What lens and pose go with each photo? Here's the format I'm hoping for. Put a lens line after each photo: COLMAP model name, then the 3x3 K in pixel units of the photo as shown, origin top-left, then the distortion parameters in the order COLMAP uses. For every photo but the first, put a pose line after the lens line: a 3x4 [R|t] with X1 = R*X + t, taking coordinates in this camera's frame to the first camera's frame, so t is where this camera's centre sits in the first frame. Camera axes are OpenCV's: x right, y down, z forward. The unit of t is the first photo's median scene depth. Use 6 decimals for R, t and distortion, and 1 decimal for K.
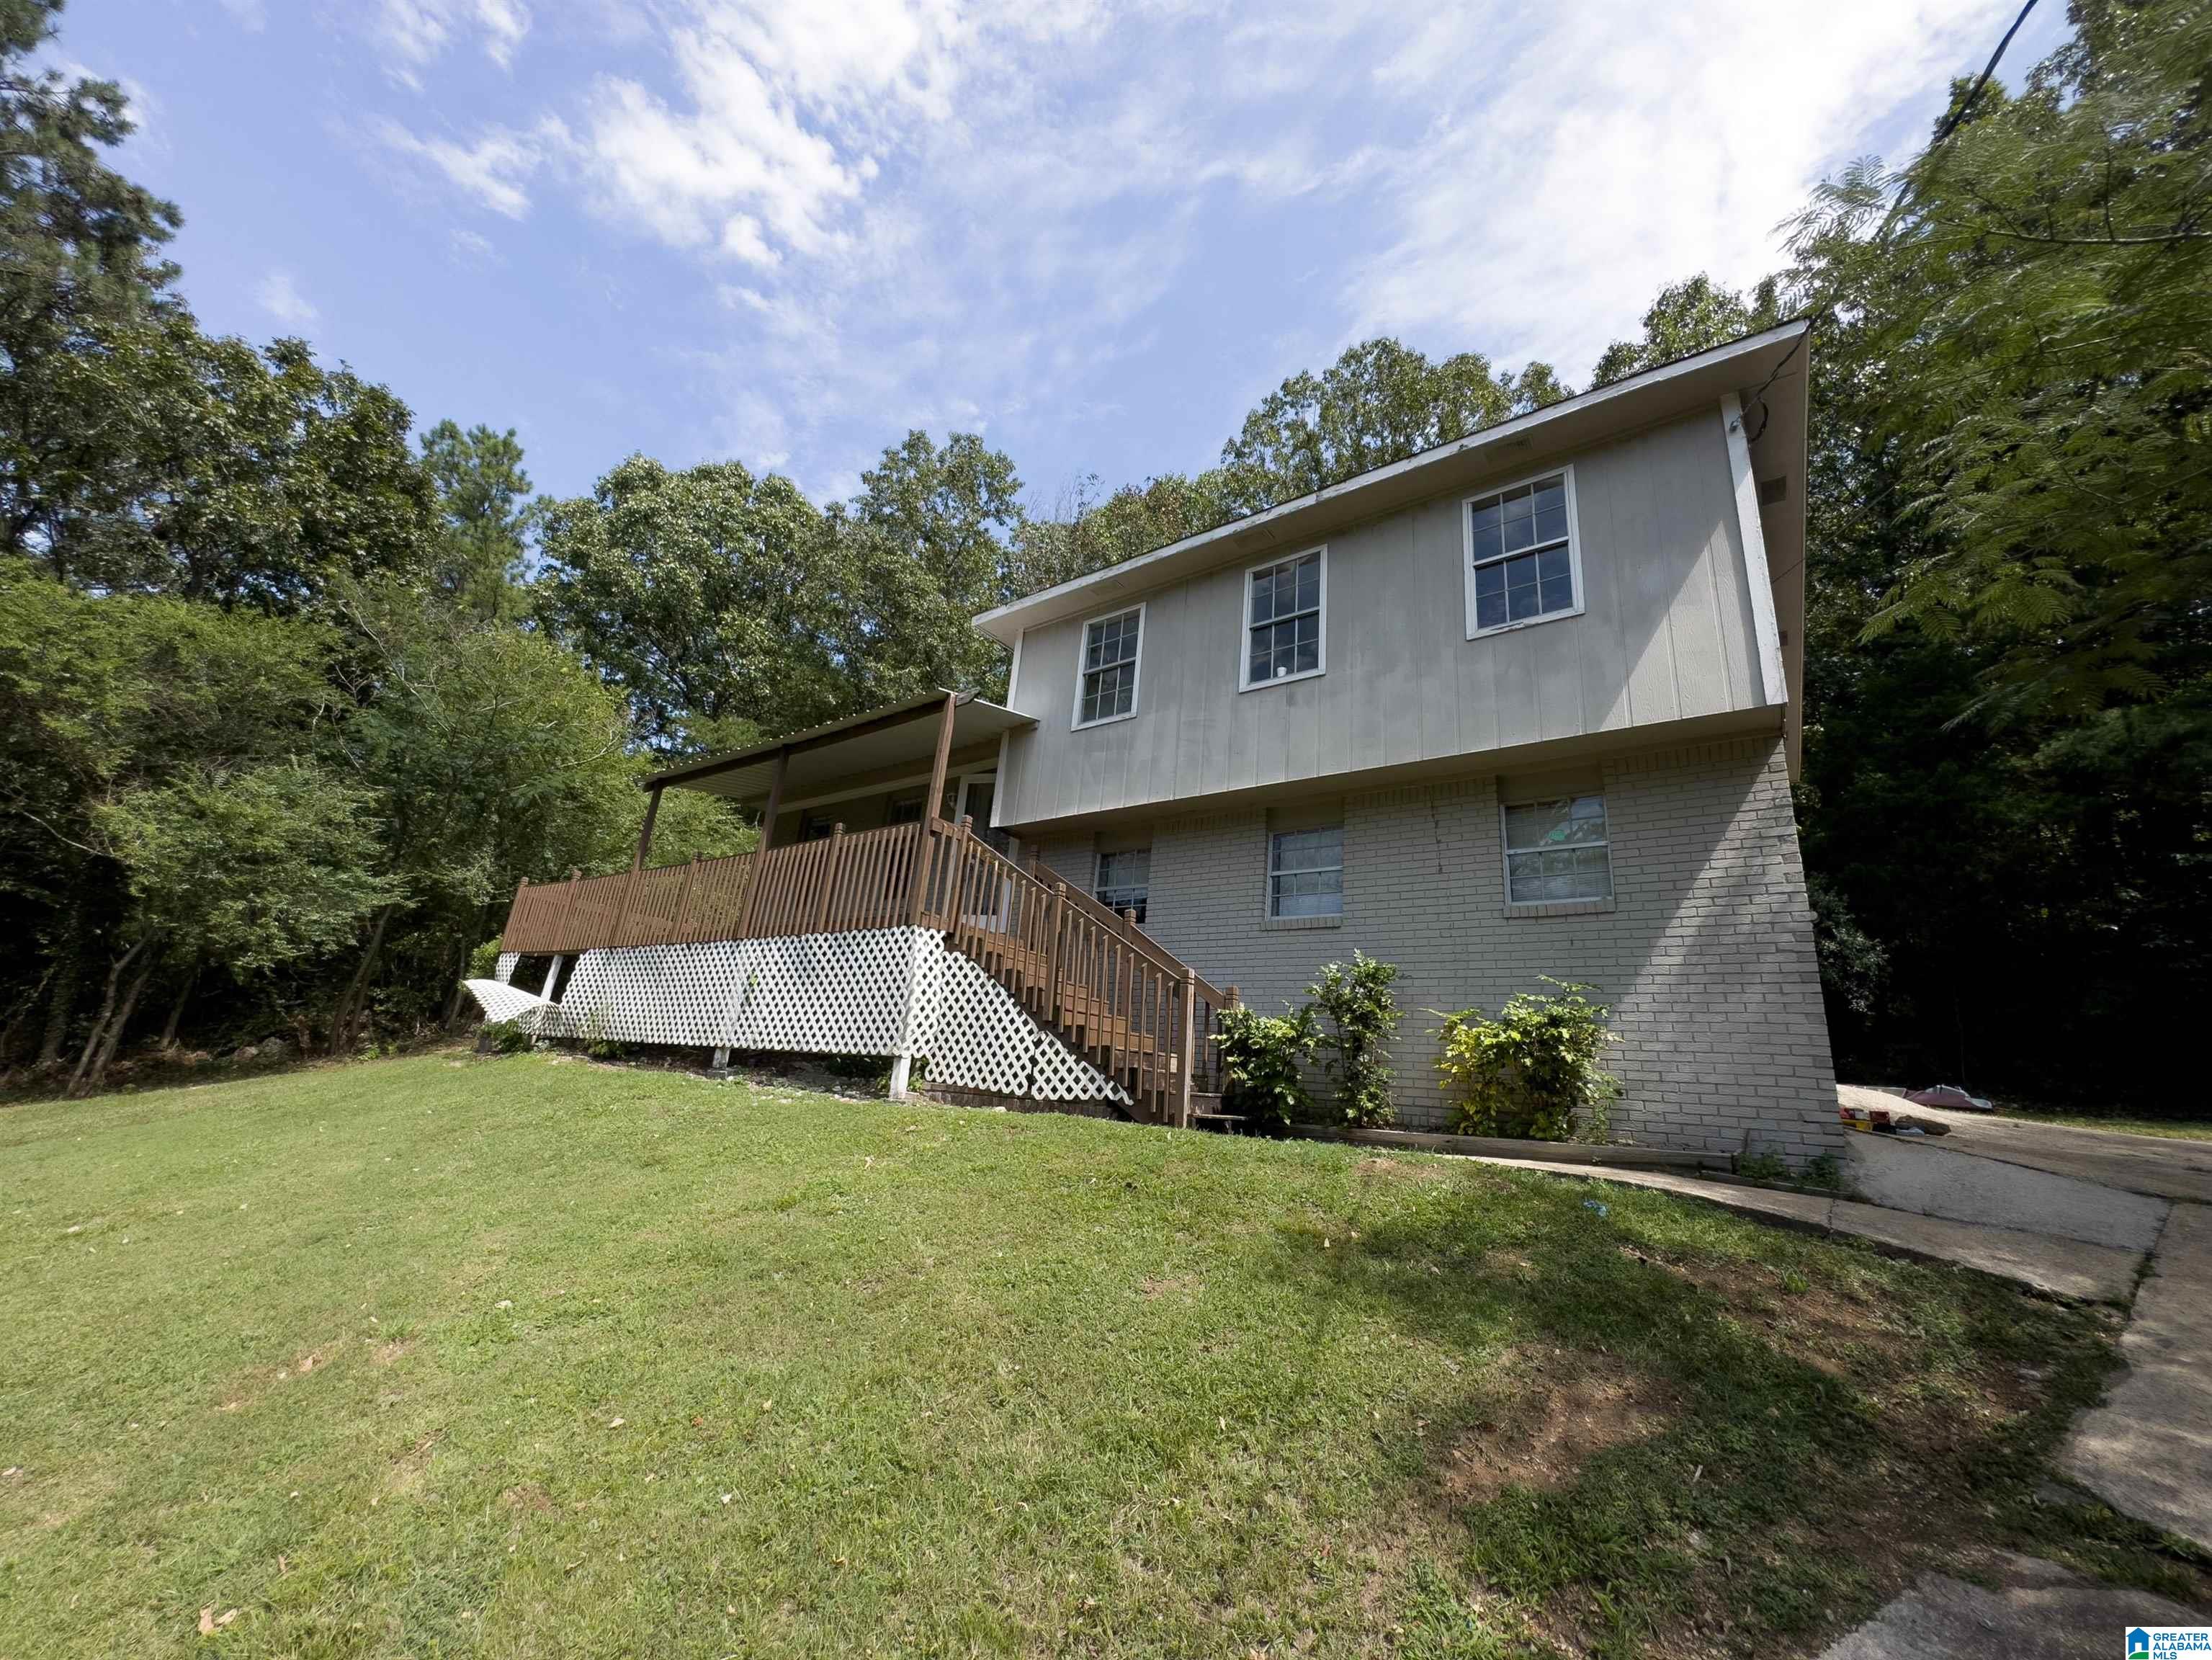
lens RADIAL K [[884.5, 0, 1102.9], [0, 884.5, 823.5], [0, 0, 1]] dist [0.009402, -0.000094]
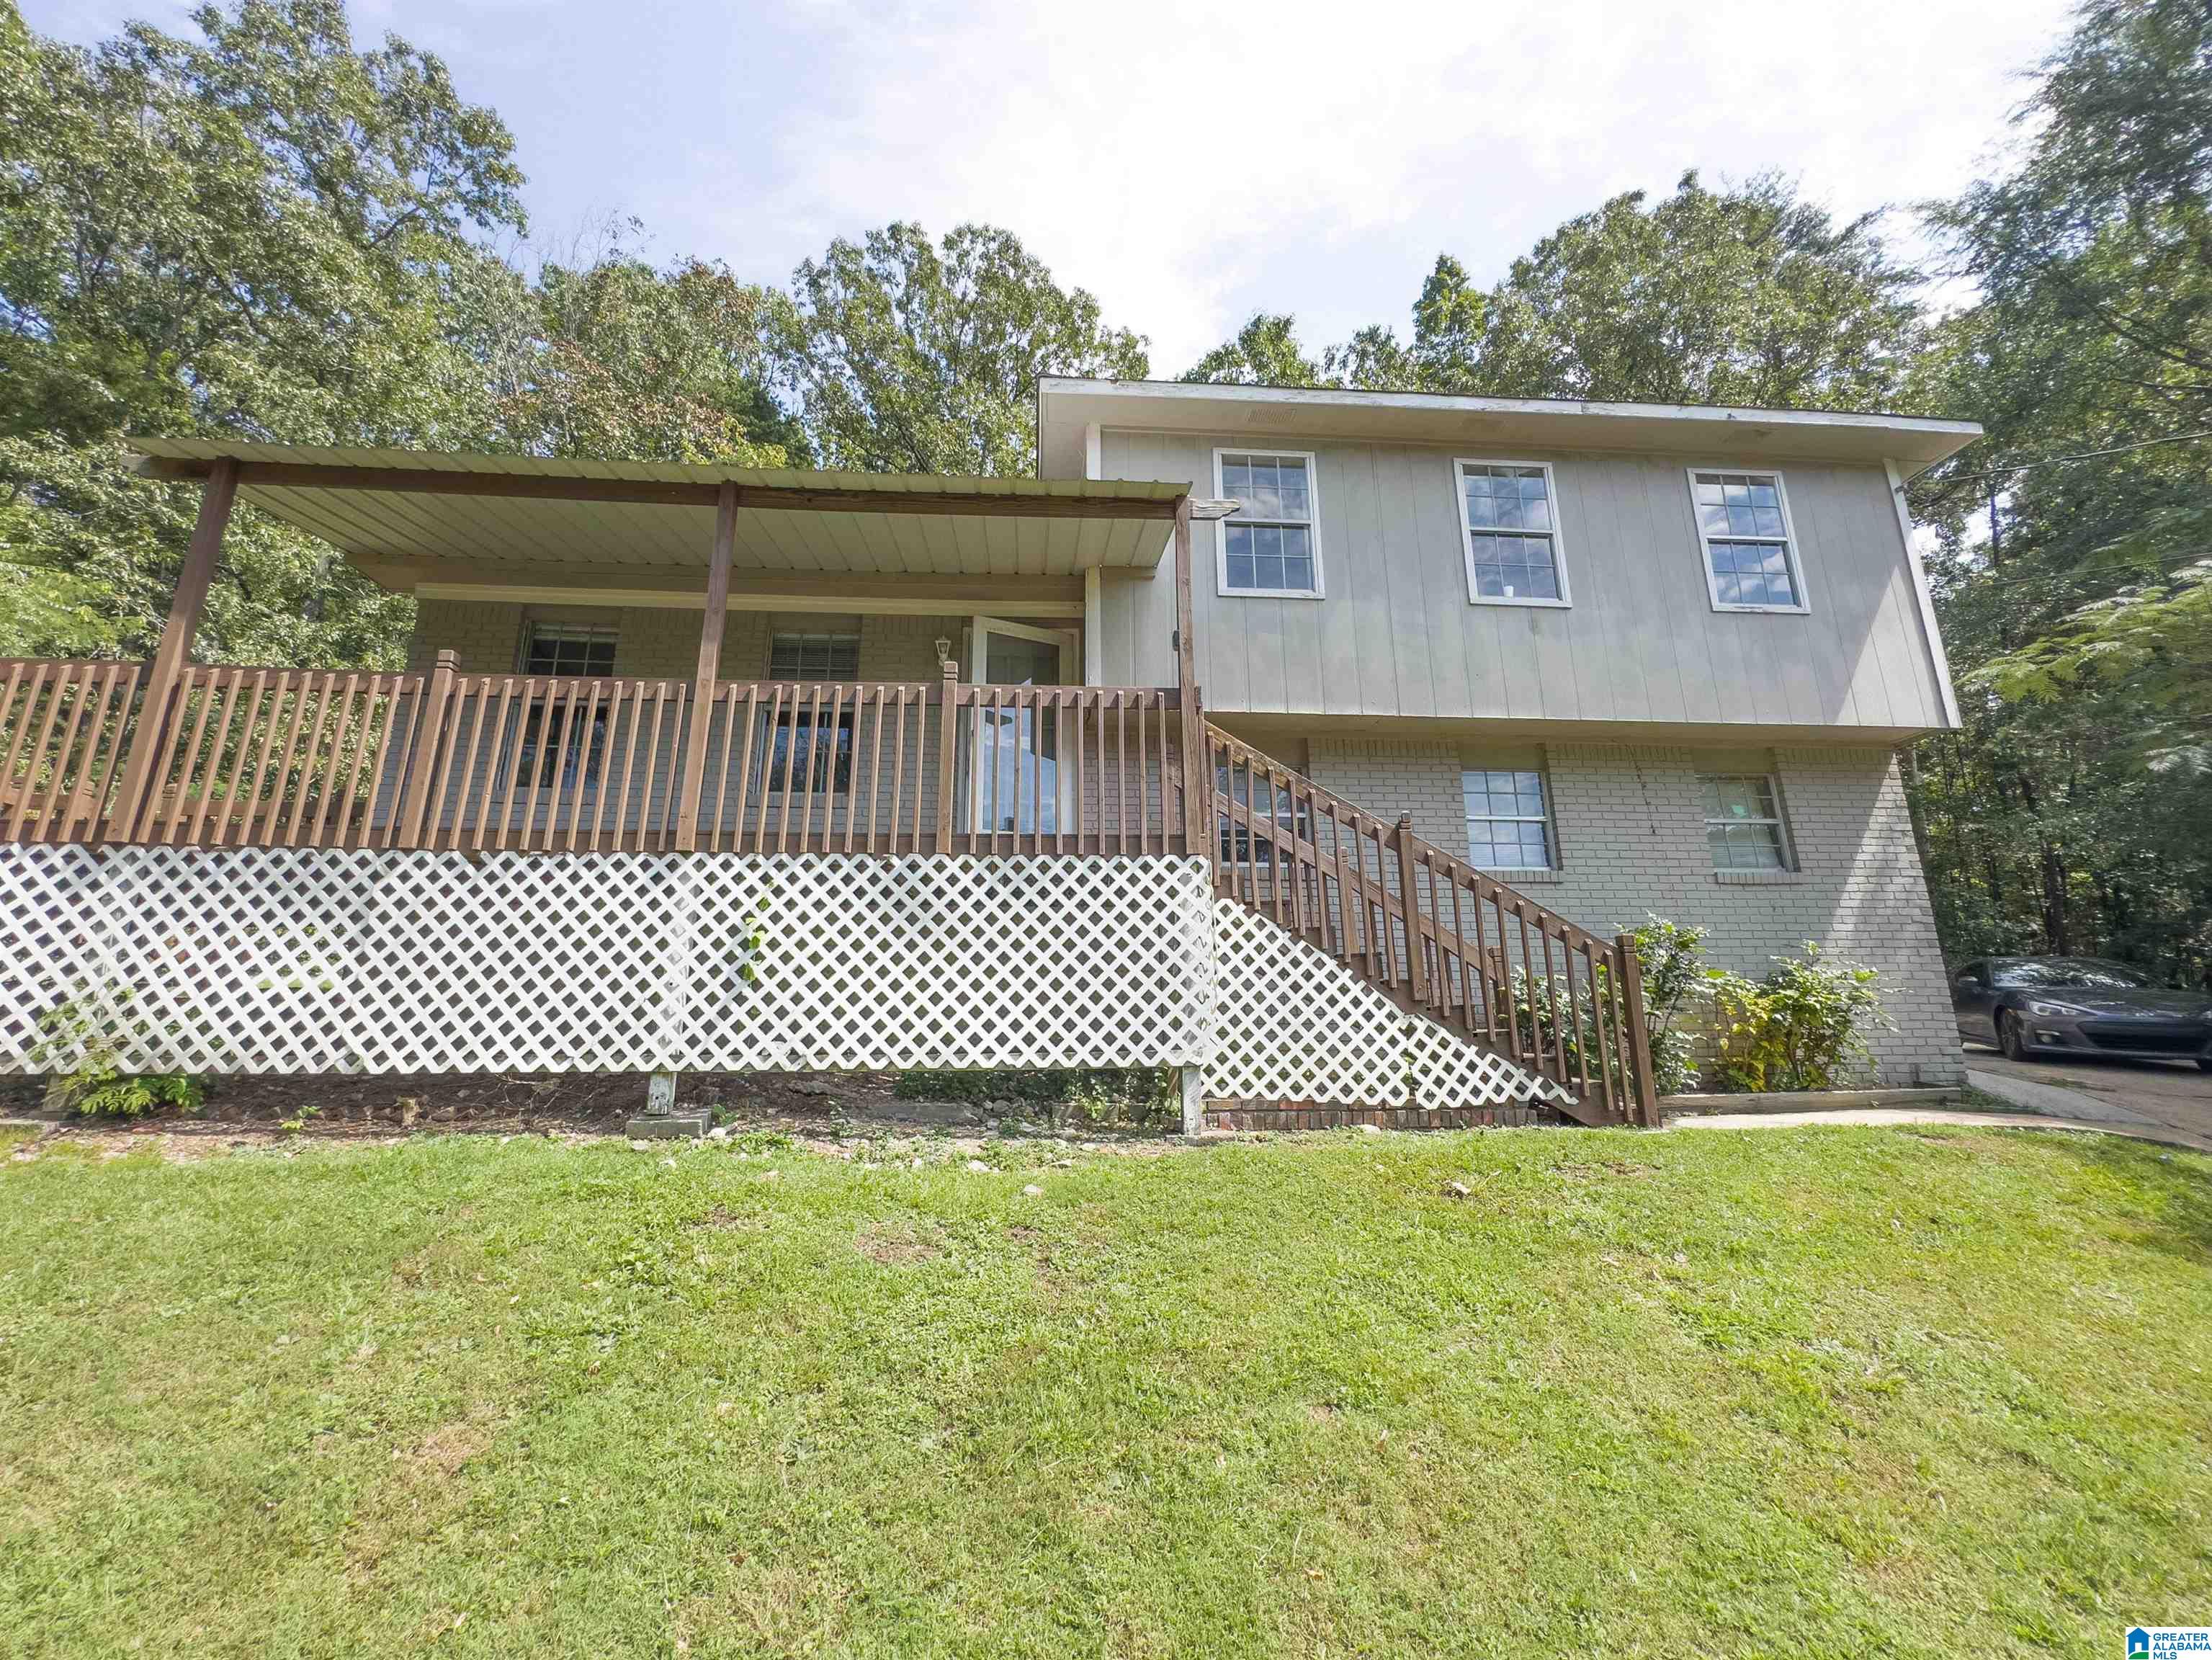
lens RADIAL K [[890.9, 0, 1106.0], [0, 890.9, 830.0], [0, 0, 1]] dist [-0.001262, -0.000790]
pose [[0.752964, 0.070517, 0.654272, -0.716278], [-0.132686, 0.990091, 0.045990, 0.081951], [-0.644546, -0.121441, 0.754860, 0.608164]]
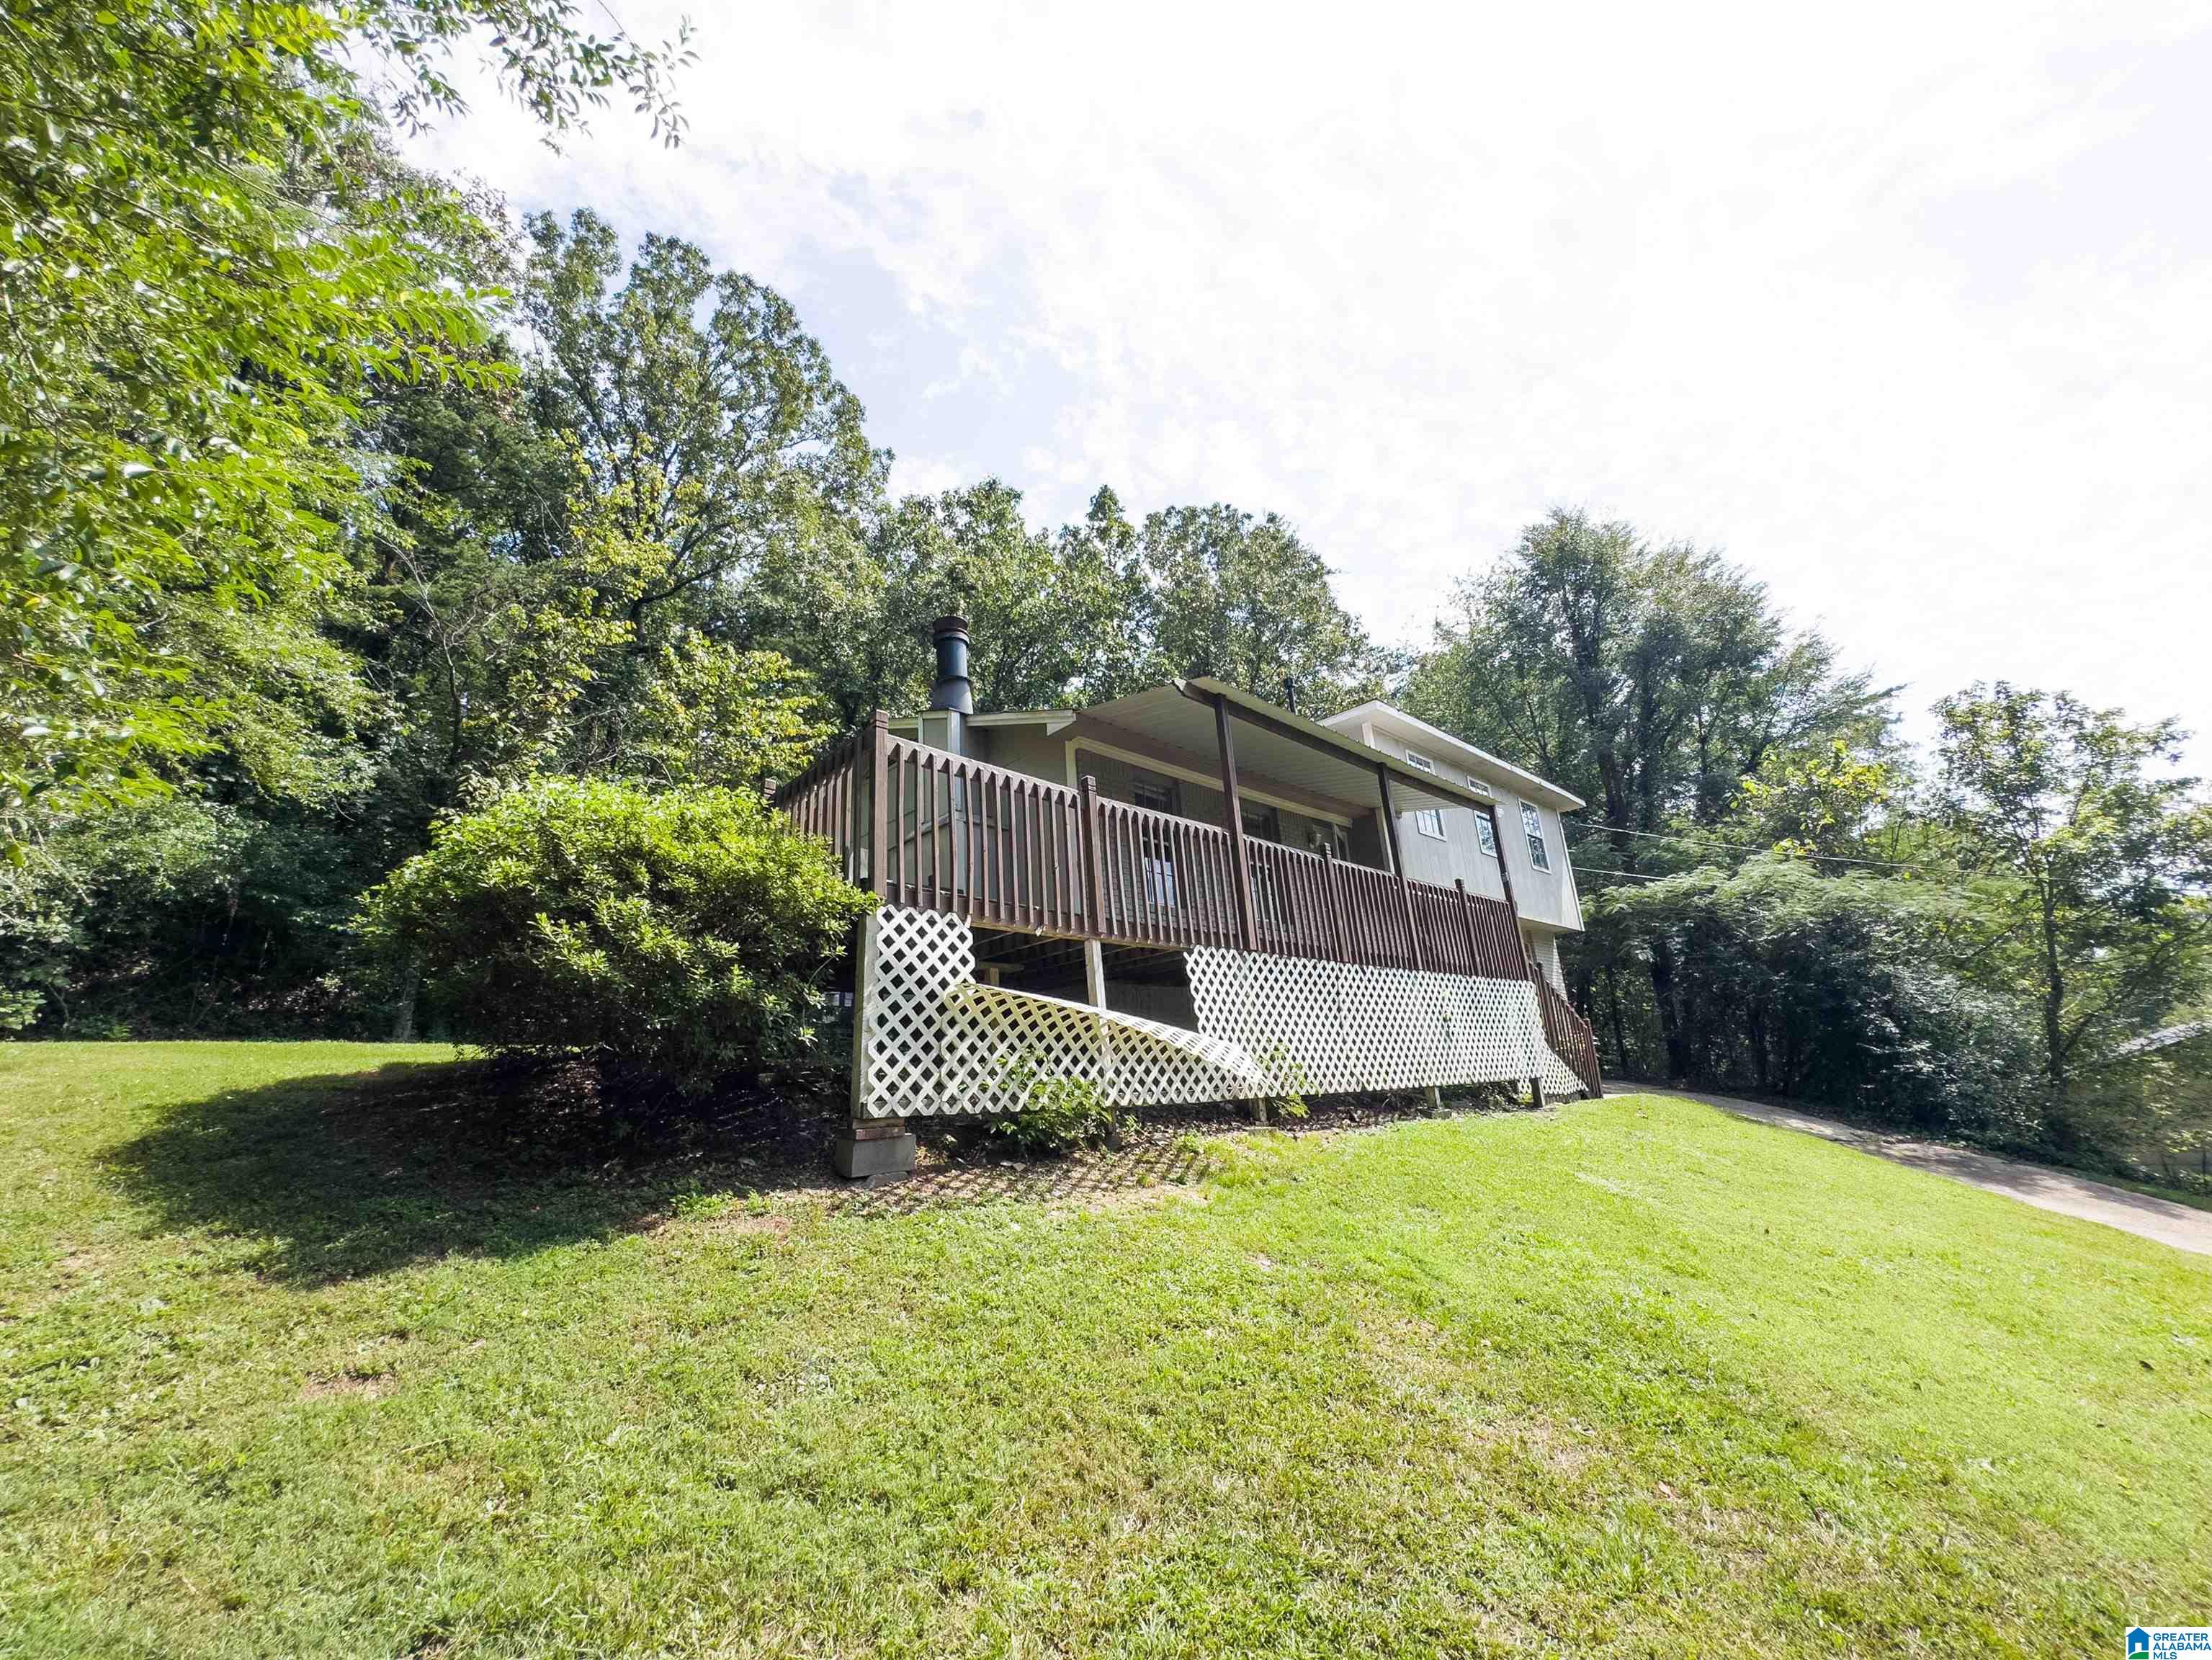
lens RADIAL K [[890.9, 0, 1106.0], [0, 890.9, 830.0], [0, 0, 1]] dist [-0.001262, -0.000790]
pose [[0.059311, 0.171583, 0.983383, -1.768403], [-0.267351, 0.951859, -0.149958, 0.279746], [-0.961772, -0.254014, 0.102329, 1.631900]]
